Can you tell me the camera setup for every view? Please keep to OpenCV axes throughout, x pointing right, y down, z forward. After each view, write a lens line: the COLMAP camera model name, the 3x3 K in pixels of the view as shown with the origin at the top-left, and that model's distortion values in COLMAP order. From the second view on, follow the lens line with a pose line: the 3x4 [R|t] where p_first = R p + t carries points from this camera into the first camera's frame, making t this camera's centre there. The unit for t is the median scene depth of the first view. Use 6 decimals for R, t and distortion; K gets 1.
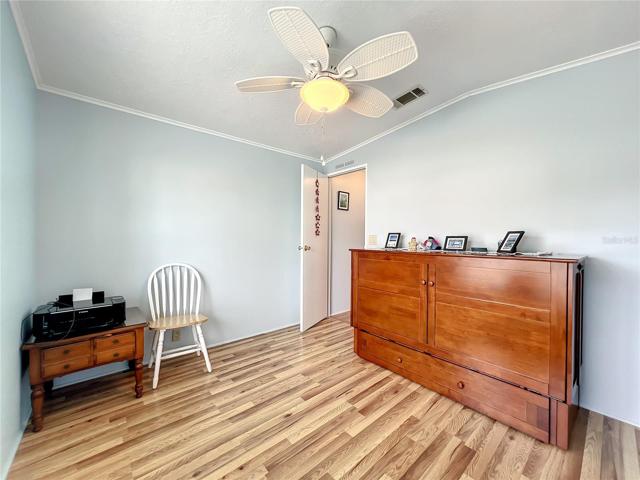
lens RADIAL K [[260.1, 0, 318.3], [0, 260.1, 236.6], [0, 0, 1]] dist [-0.001216, -0.000170]
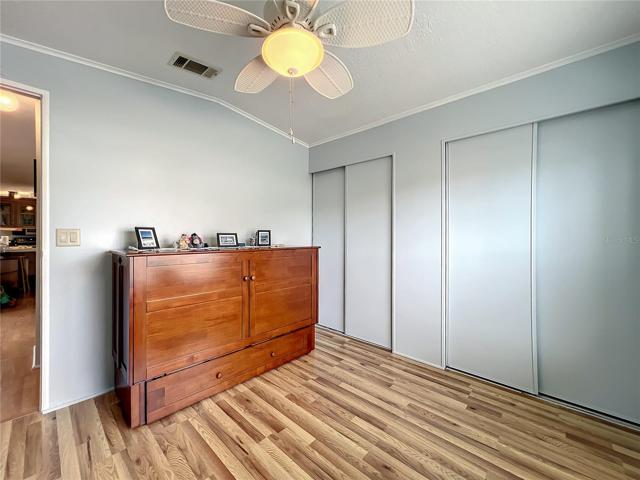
lens RADIAL K [[260.1, 0, 318.3], [0, 260.1, 236.6], [0, 0, 1]] dist [-0.001216, -0.000170]
pose [[-0.100884, -0.010184, 0.994846, -0.684980], [-0.007744, 0.999925, 0.009451, -0.000272], [-0.994868, -0.006751, -0.100955, 0.900613]]
